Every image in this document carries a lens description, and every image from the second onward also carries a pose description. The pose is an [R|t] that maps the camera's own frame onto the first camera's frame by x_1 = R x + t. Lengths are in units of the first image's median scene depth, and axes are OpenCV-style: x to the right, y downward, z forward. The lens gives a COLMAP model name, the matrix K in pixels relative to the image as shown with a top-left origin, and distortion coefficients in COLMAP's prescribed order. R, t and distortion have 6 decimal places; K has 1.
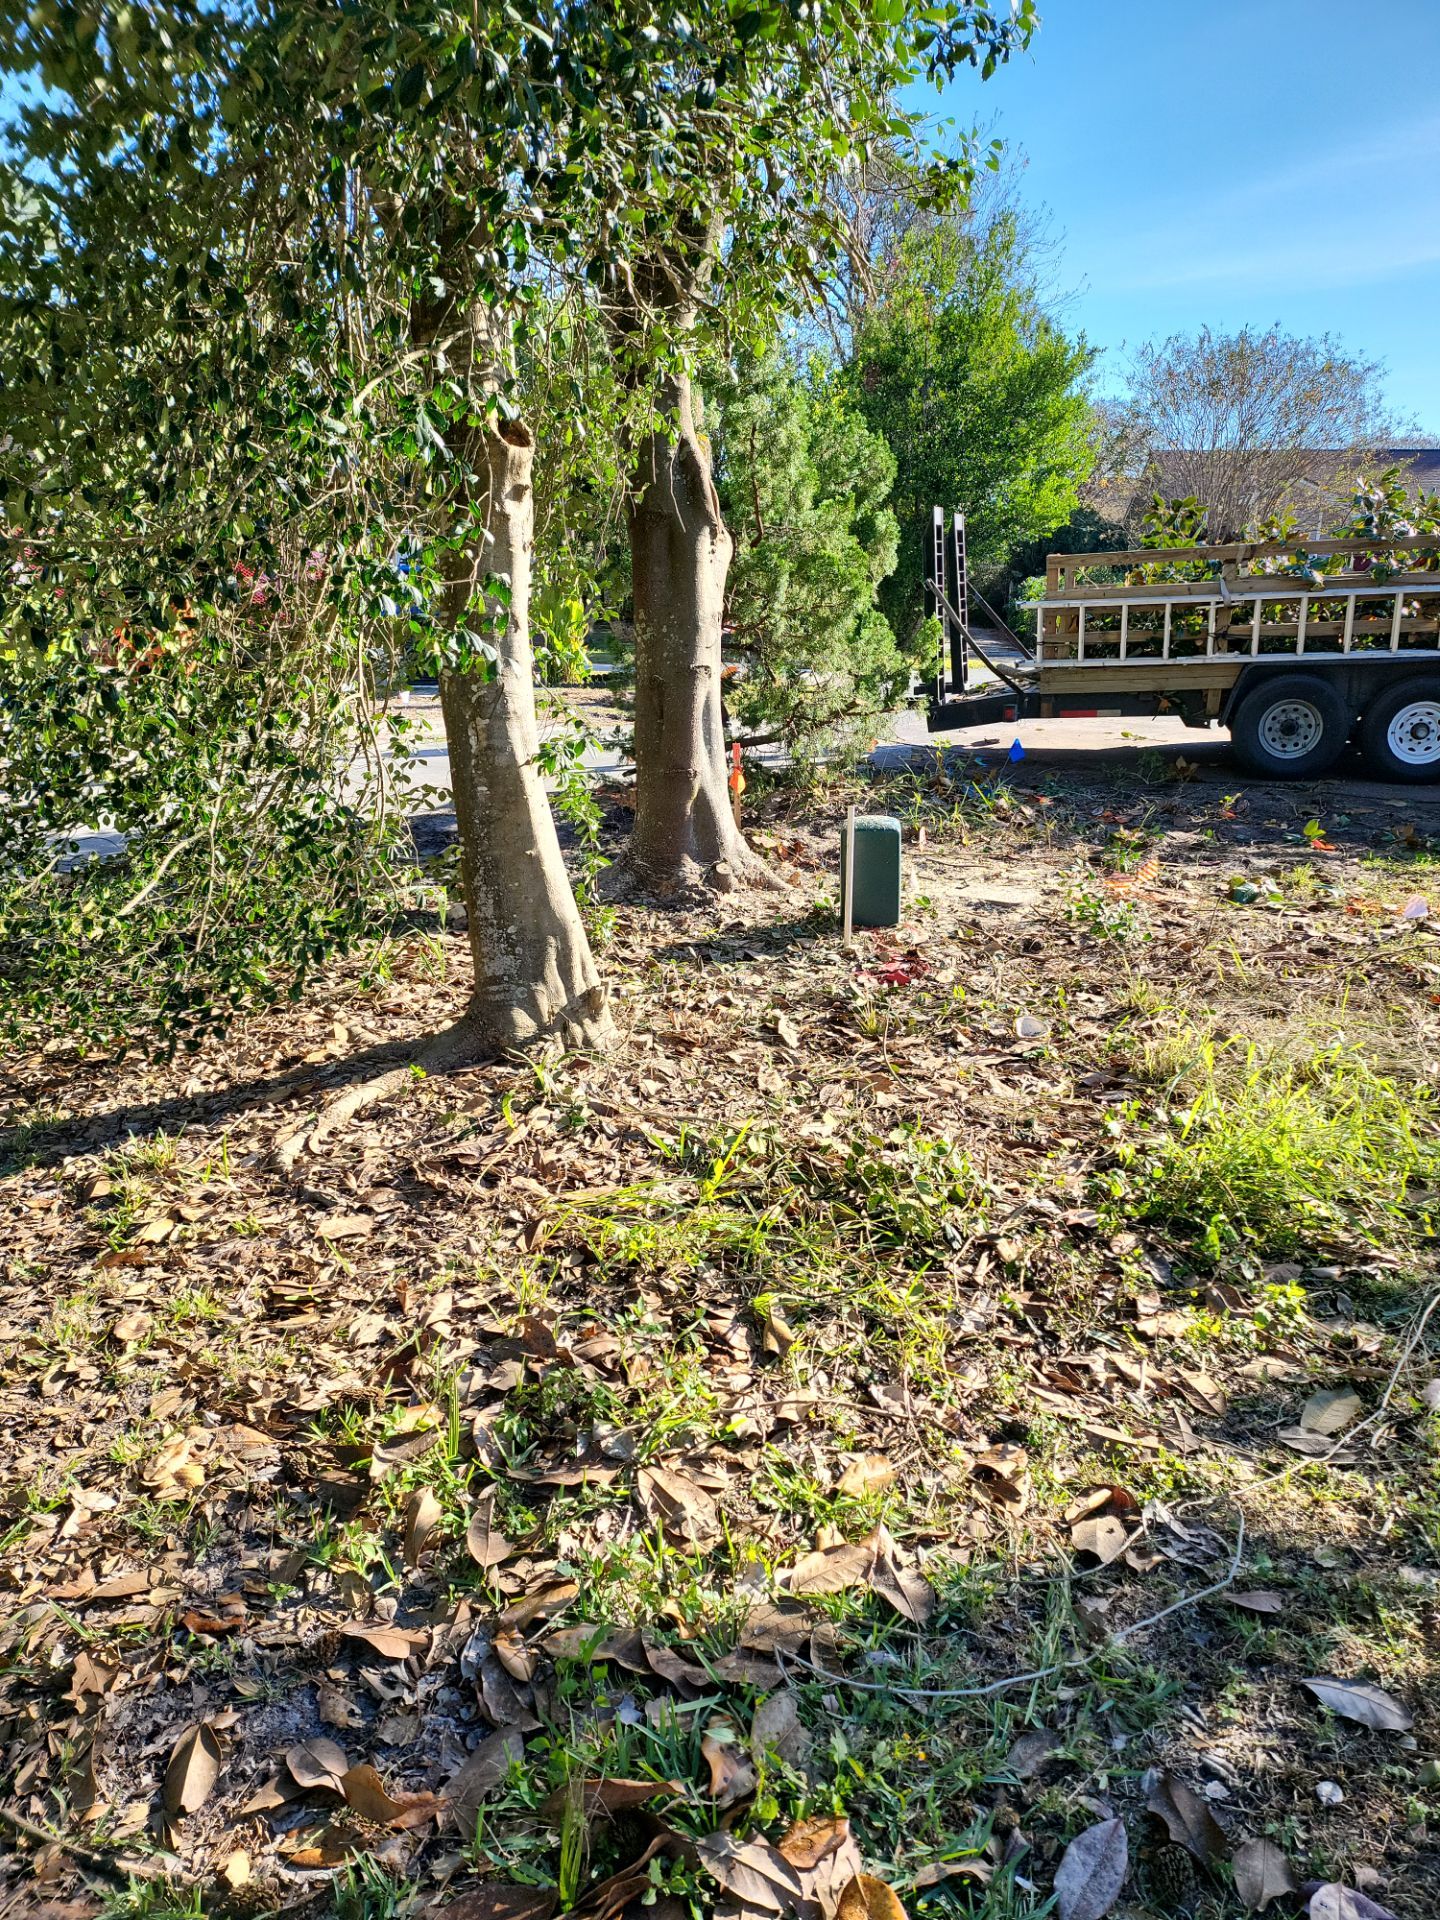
lens RADIAL K [[1316.1, 0, 762.6], [0, 1316.1, 968.3], [0, 0, 1]] dist [0.073170, -0.068913]
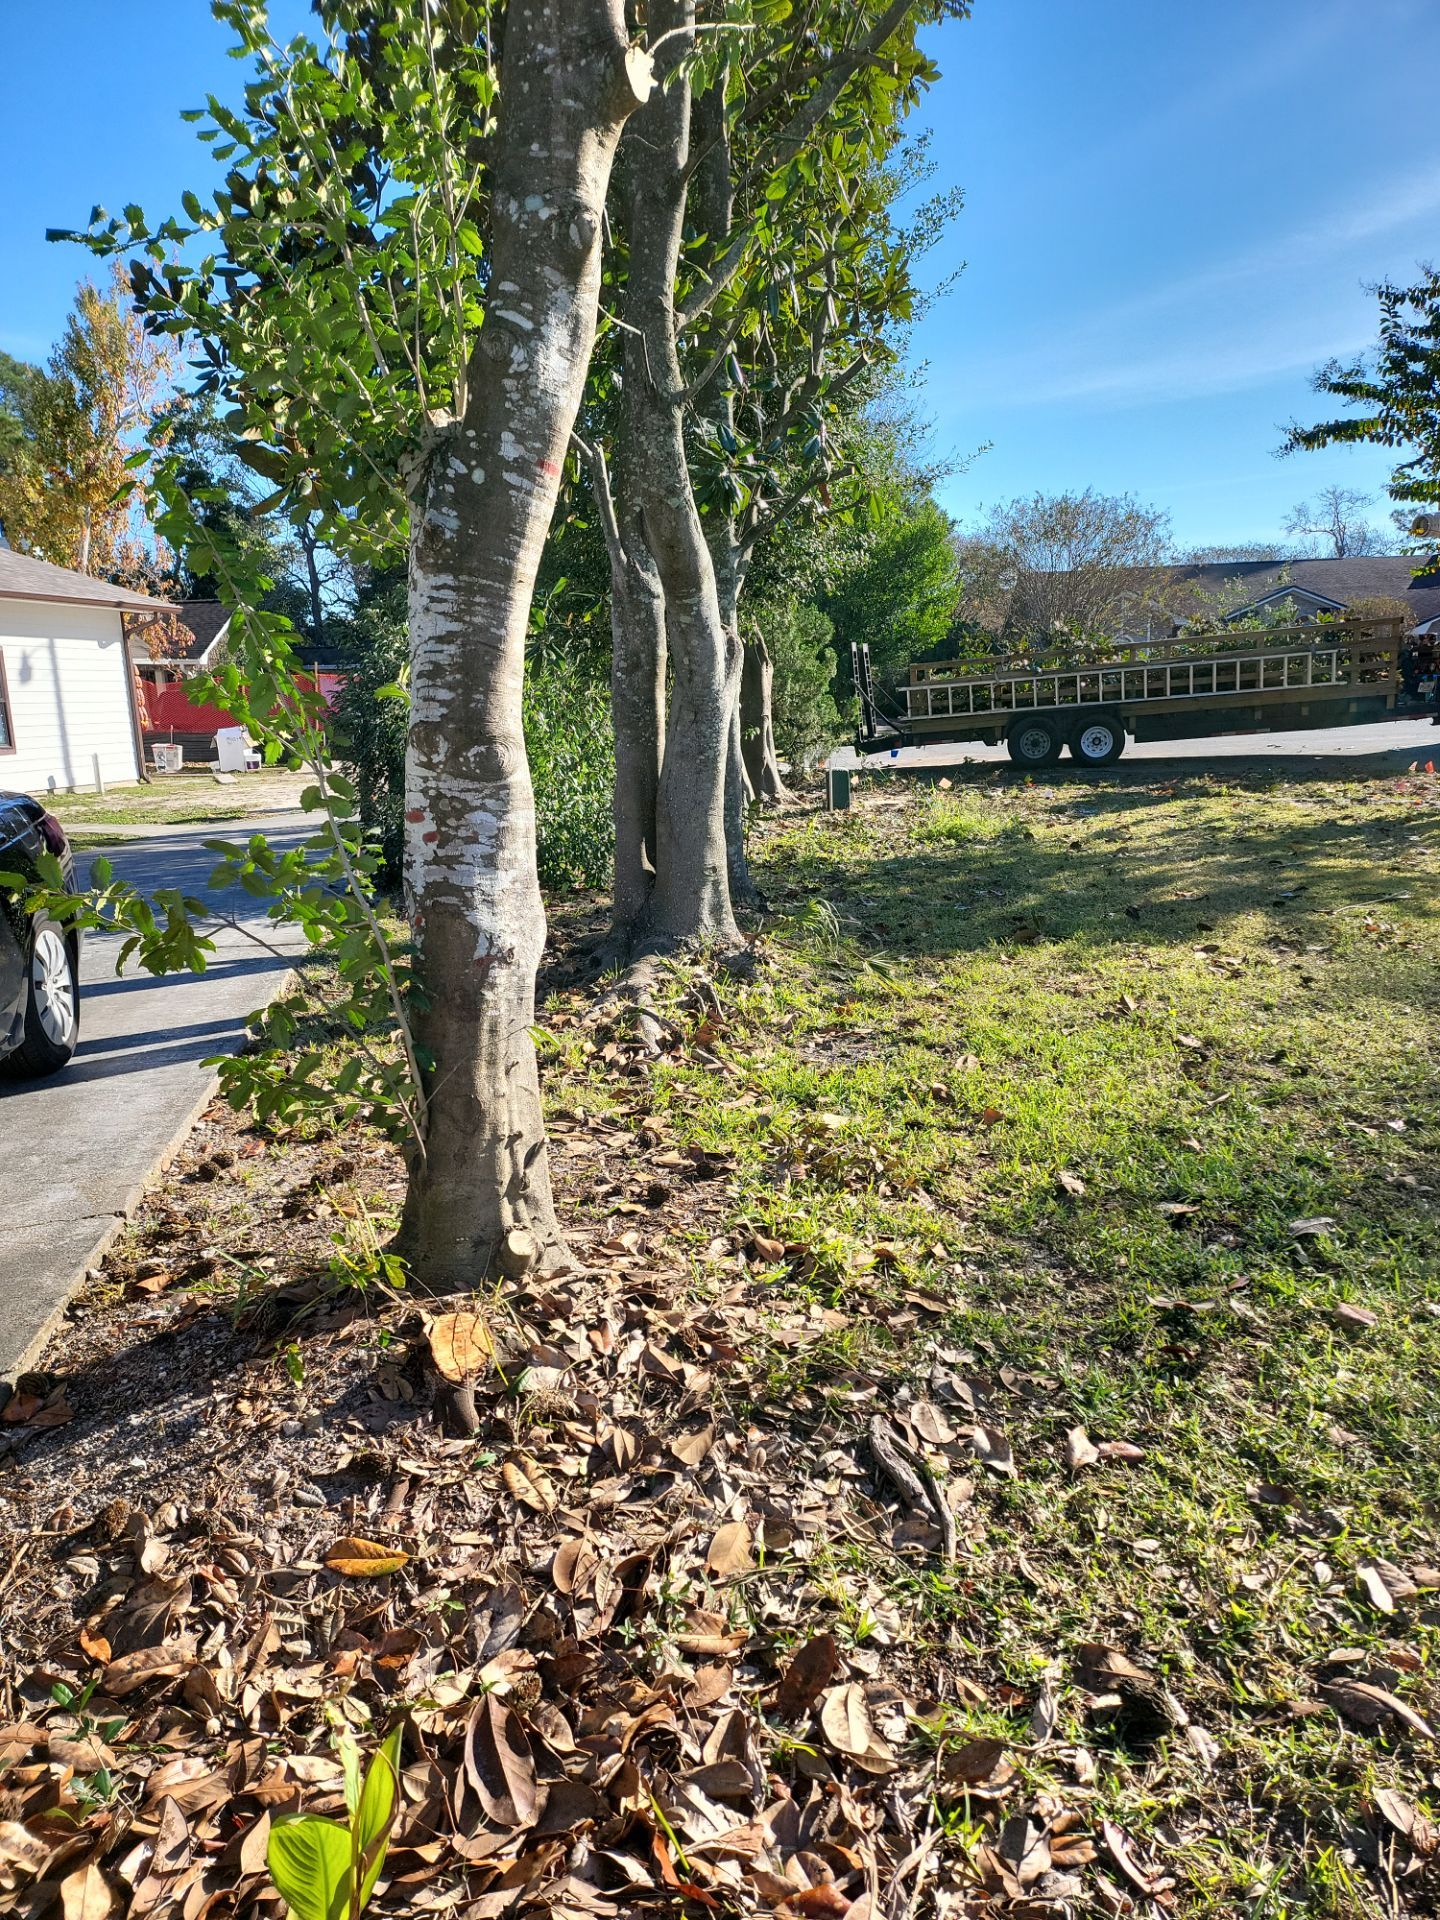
lens RADIAL K [[1316.1, 0, 722.8], [0, 1316.1, 976.7], [0, 0, 1]] dist [0.073170, -0.068913]
pose [[0.998450, -0.052587, 0.018227, -0.141724], [0.053771, 0.995950, -0.072057, 0.316339], [-0.014364, 0.072925, 0.997234, -1.048902]]
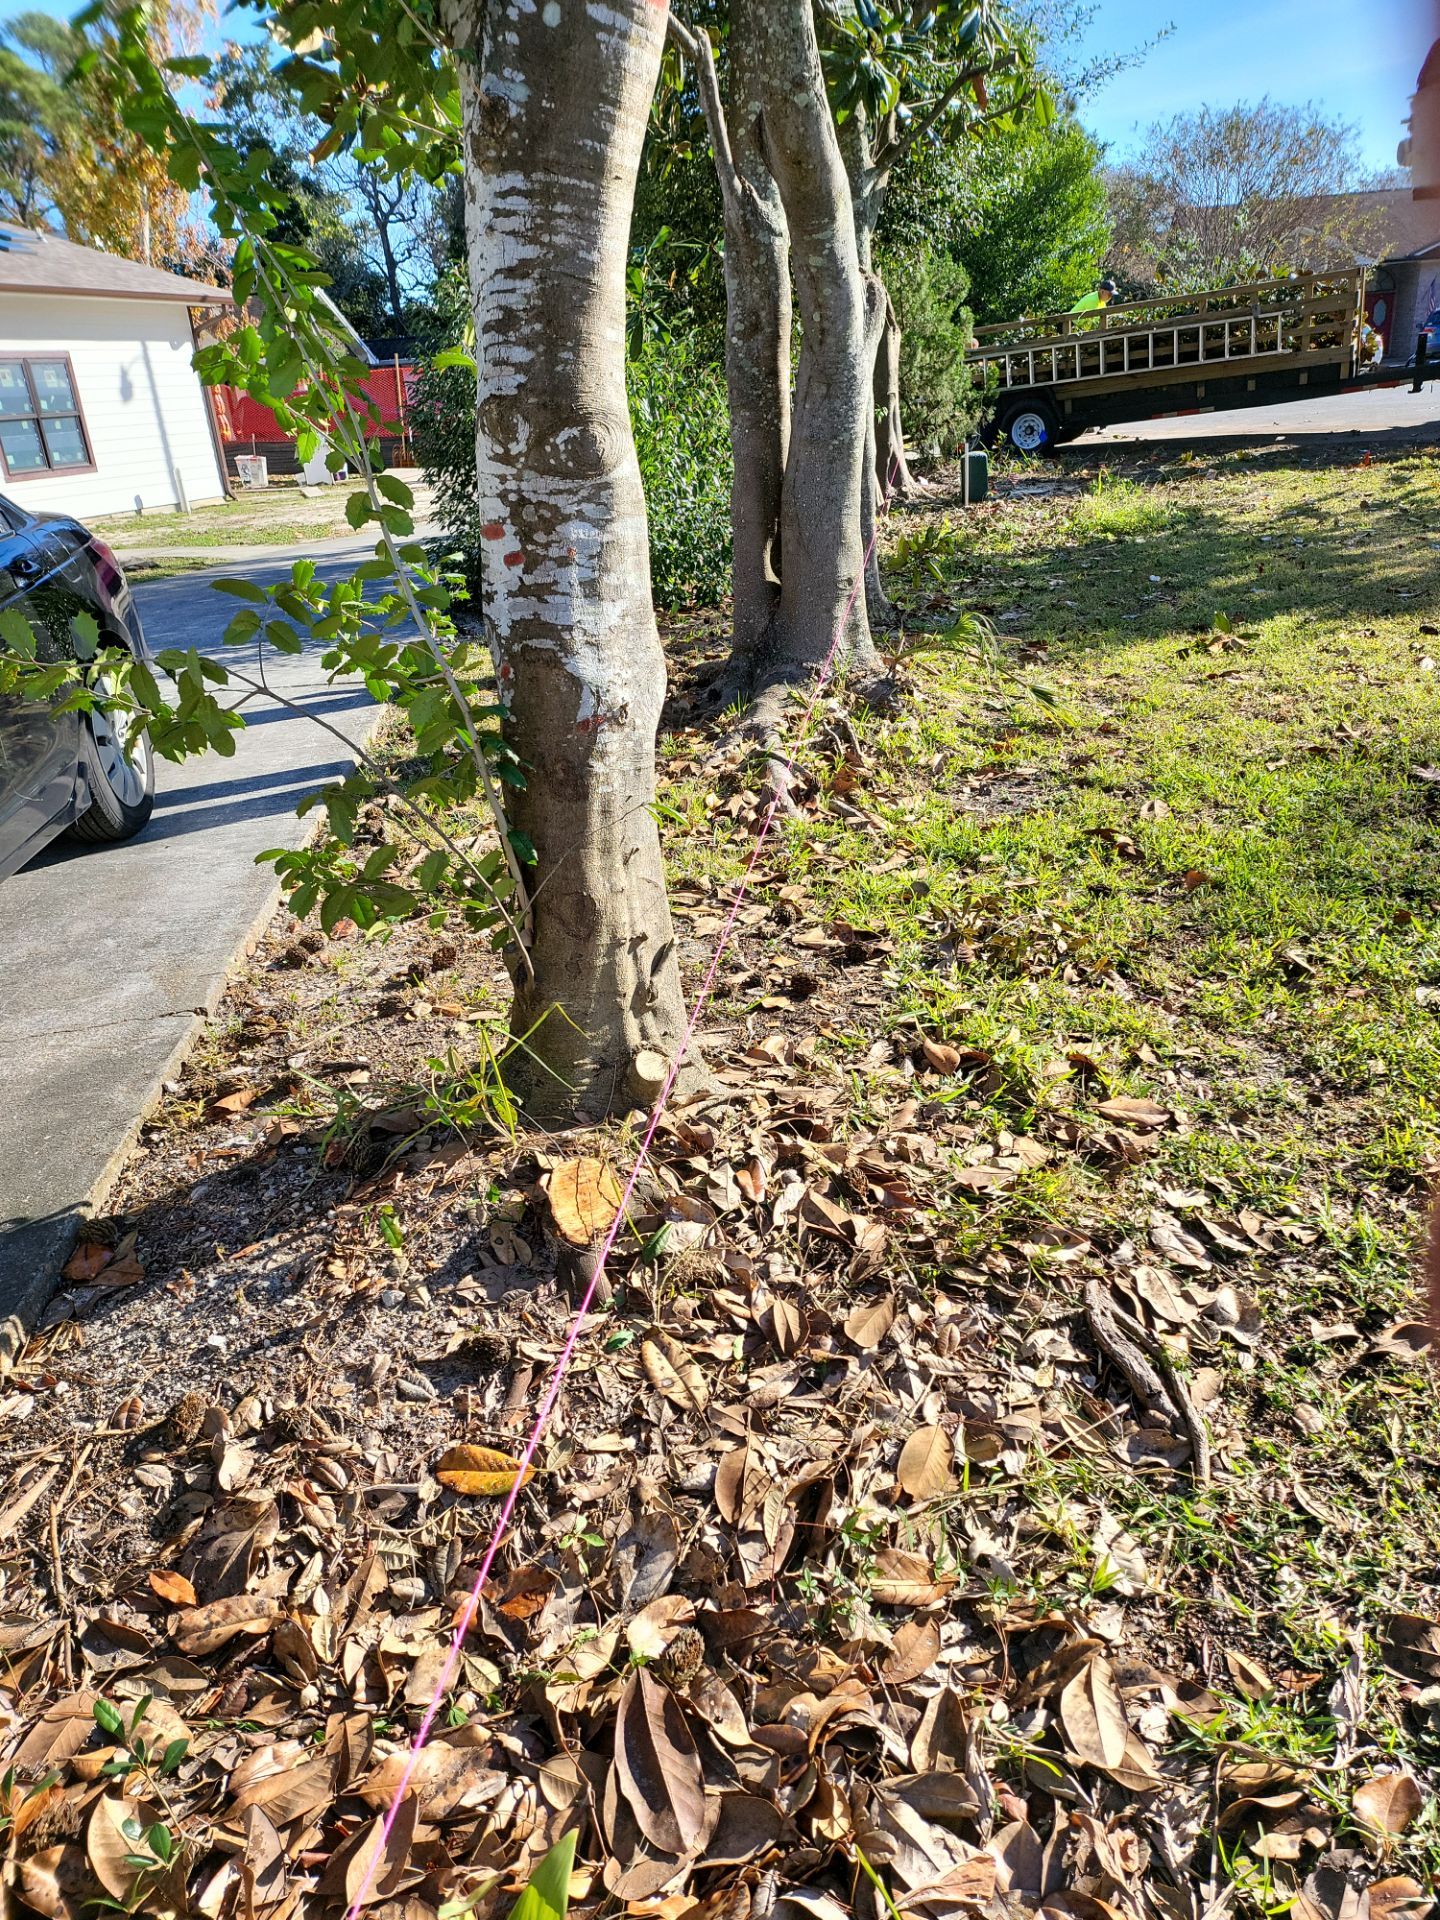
lens RADIAL K [[1316.1, 0, 727.7], [0, 1316.1, 966.5], [0, 0, 1]] dist [0.073170, -0.068913]
pose [[0.995271, -0.062870, -0.074050, -0.154590], [0.071916, 0.989342, 0.126611, 0.298627], [0.065301, -0.131338, 0.989185, -0.964072]]
